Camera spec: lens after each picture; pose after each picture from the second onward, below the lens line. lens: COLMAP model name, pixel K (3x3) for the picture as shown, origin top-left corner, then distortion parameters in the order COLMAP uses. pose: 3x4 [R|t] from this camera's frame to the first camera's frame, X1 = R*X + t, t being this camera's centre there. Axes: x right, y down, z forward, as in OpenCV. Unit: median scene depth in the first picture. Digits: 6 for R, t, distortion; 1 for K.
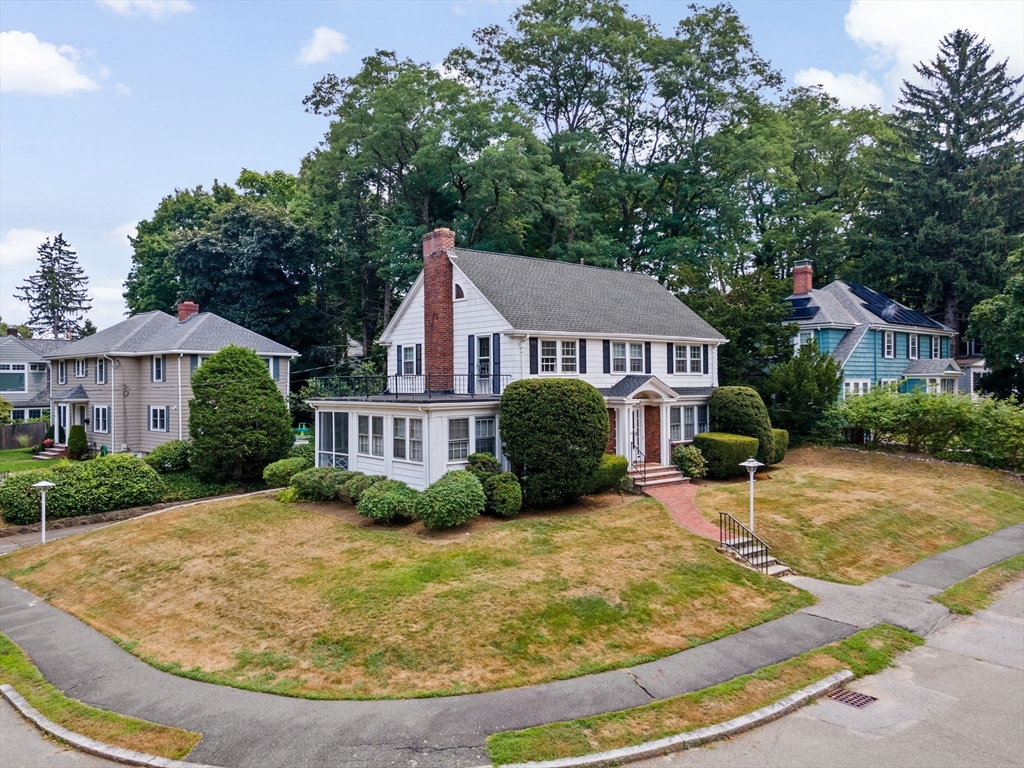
lens RADIAL K [[741.5, 0, 512.0], [0, 741.5, 384.0], [0, 0, 1]] dist [0.062584, 0.003314]
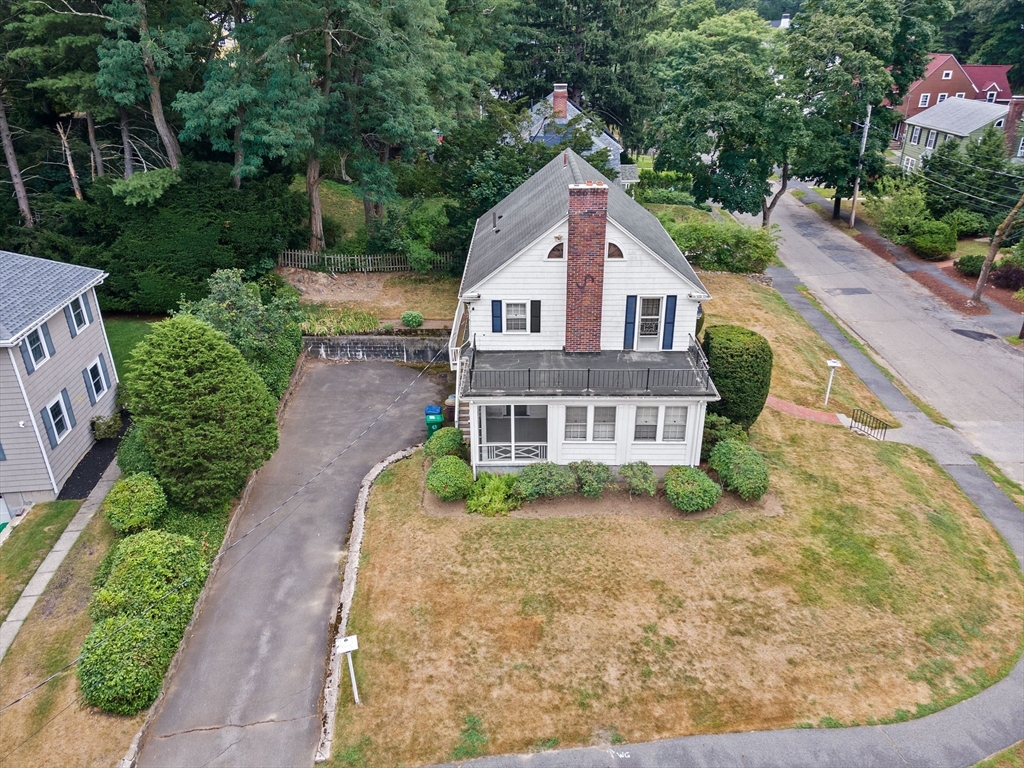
lens RADIAL K [[741.5, 0, 512.0], [0, 741.5, 384.0], [0, 0, 1]] dist [0.062584, 0.003314]
pose [[0.652212, -0.321564, 0.686452, -0.900642], [0.001789, 0.906216, 0.422812, -0.387541], [-0.758035, -0.274535, 0.591620, 0.504832]]
